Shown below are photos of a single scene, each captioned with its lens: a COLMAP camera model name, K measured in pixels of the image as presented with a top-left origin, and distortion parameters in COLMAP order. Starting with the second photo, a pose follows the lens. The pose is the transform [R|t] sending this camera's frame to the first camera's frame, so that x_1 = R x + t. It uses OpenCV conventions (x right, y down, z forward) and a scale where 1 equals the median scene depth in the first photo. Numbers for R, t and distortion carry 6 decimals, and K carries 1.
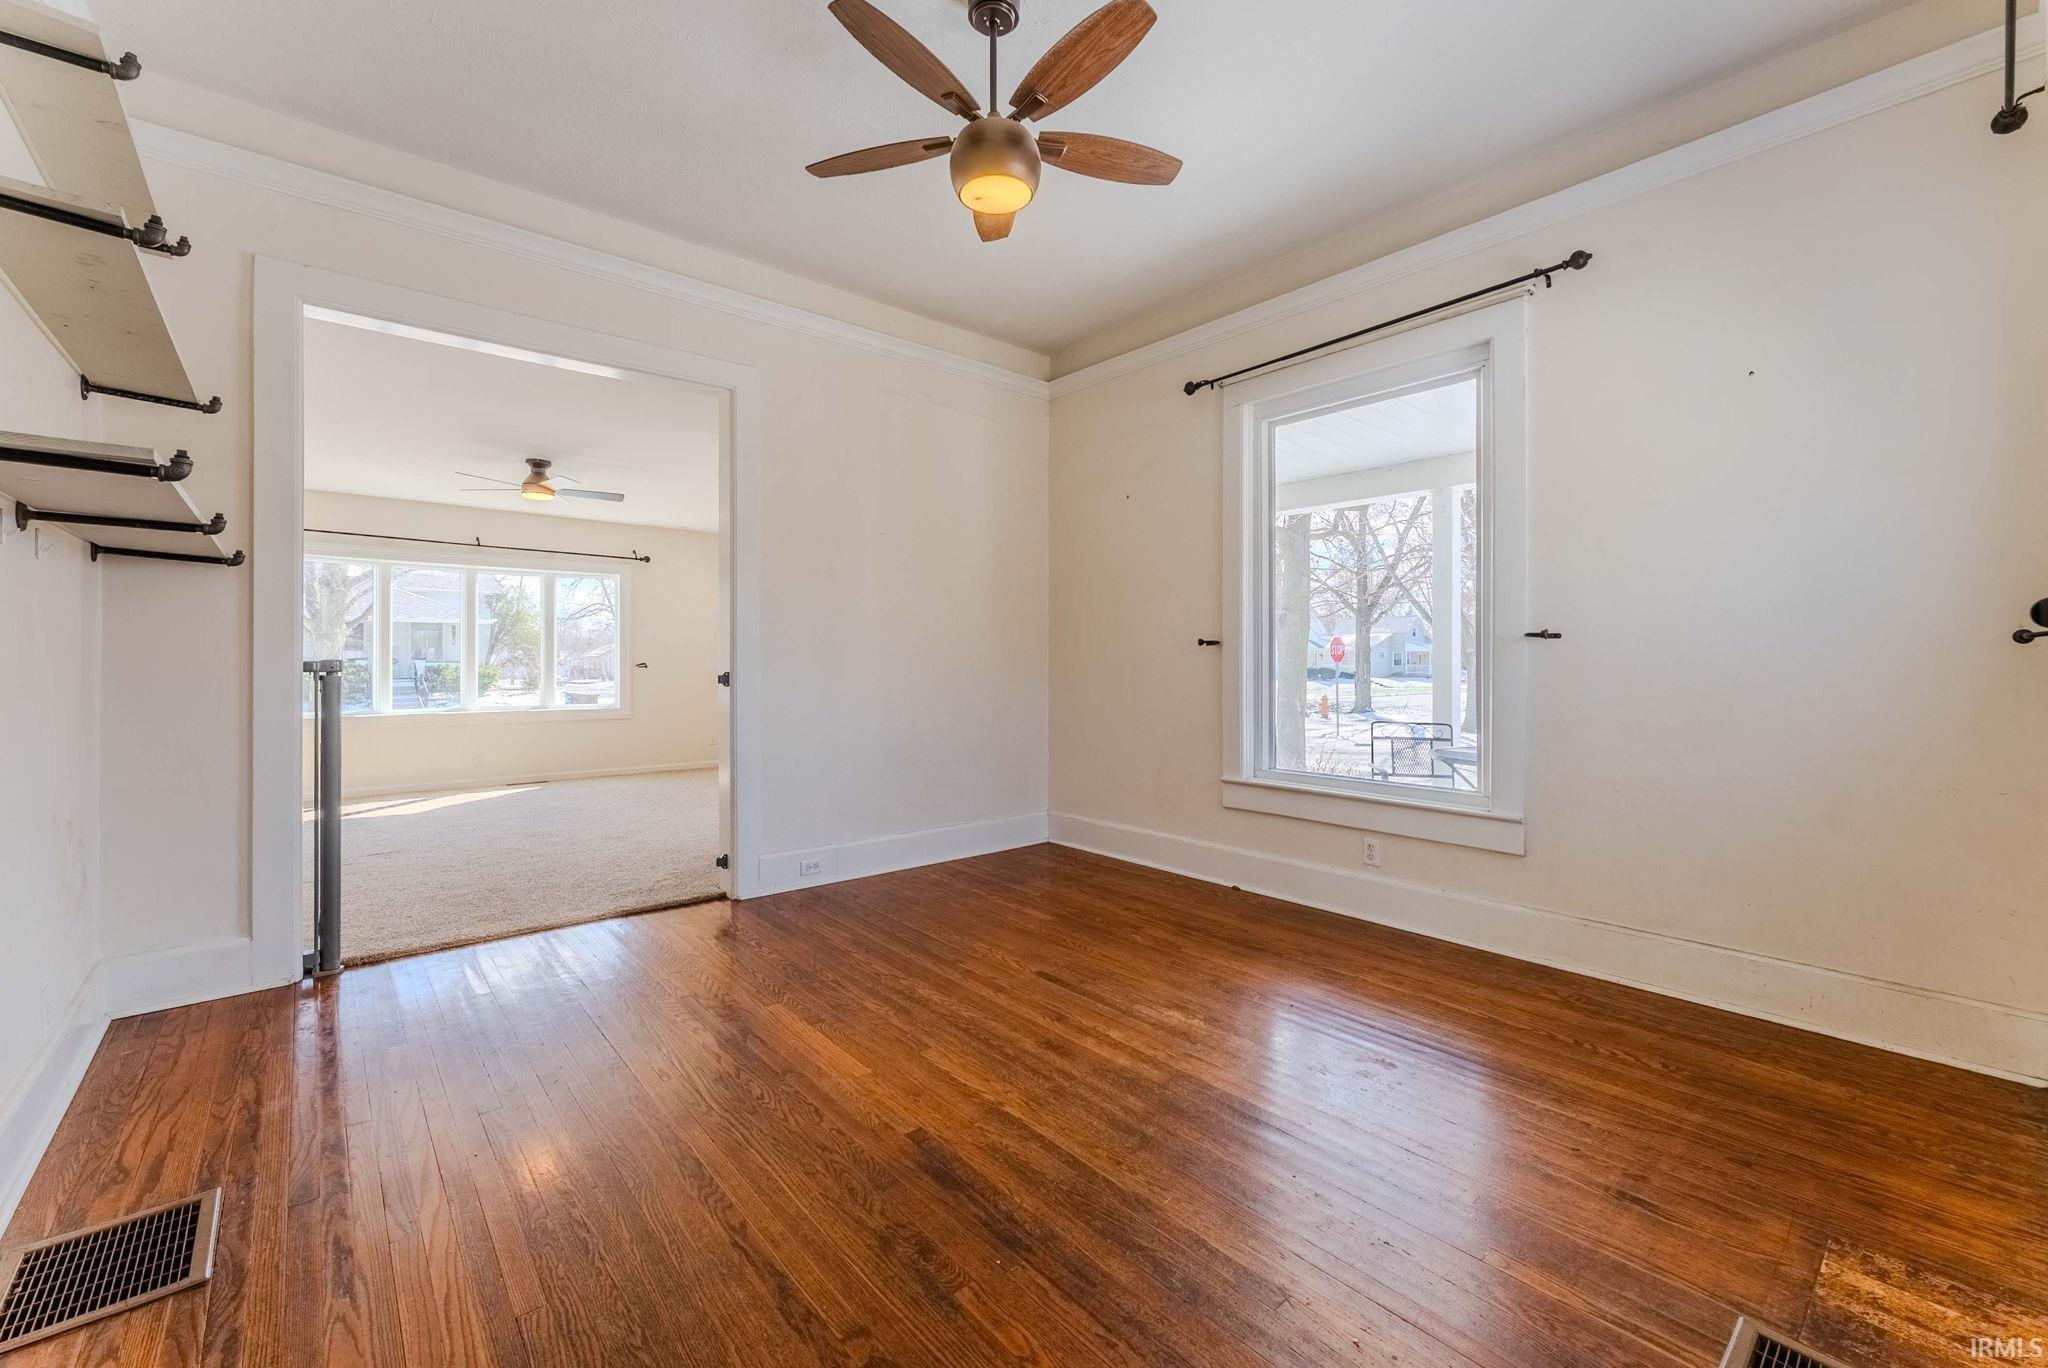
lens RADIAL K [[836.4, 0, 1019.1], [0, 836.4, 667.4], [0, 0, 1]] dist [-0.000051, 0.000114]
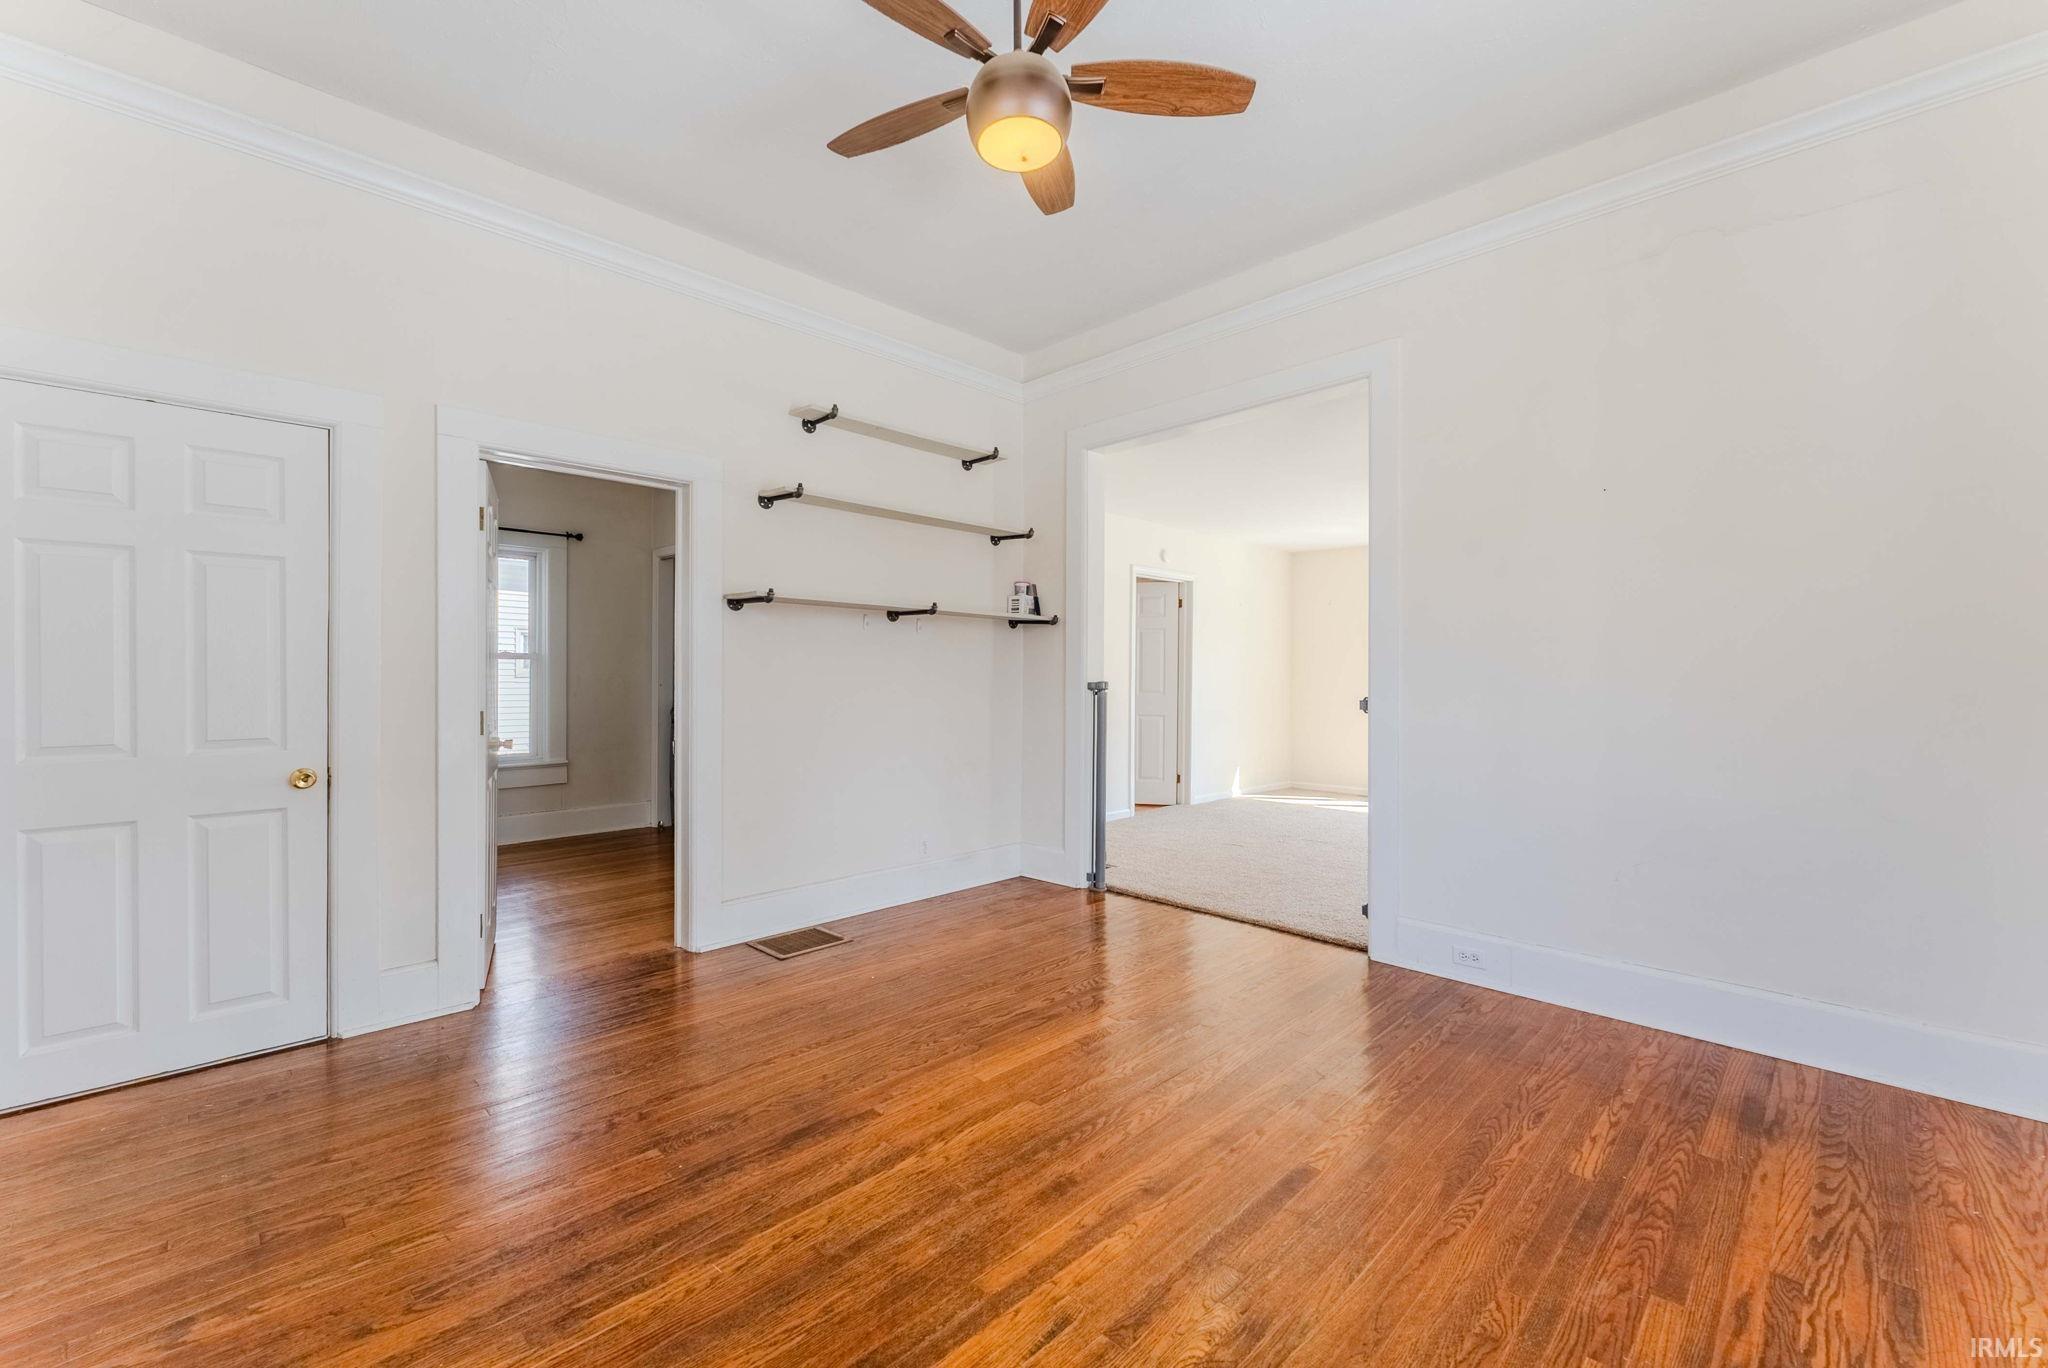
lens RADIAL K [[836.4, 0, 1019.4], [0, 836.4, 682.6], [0, 0, 1]] dist [-0.000051, 0.000114]
pose [[0.076820, 0.002320, -0.997042, 0.827934], [-0.012928, 0.999916, 0.001331, -0.009886], [0.996961, 0.012788, 0.076843, 0.926231]]
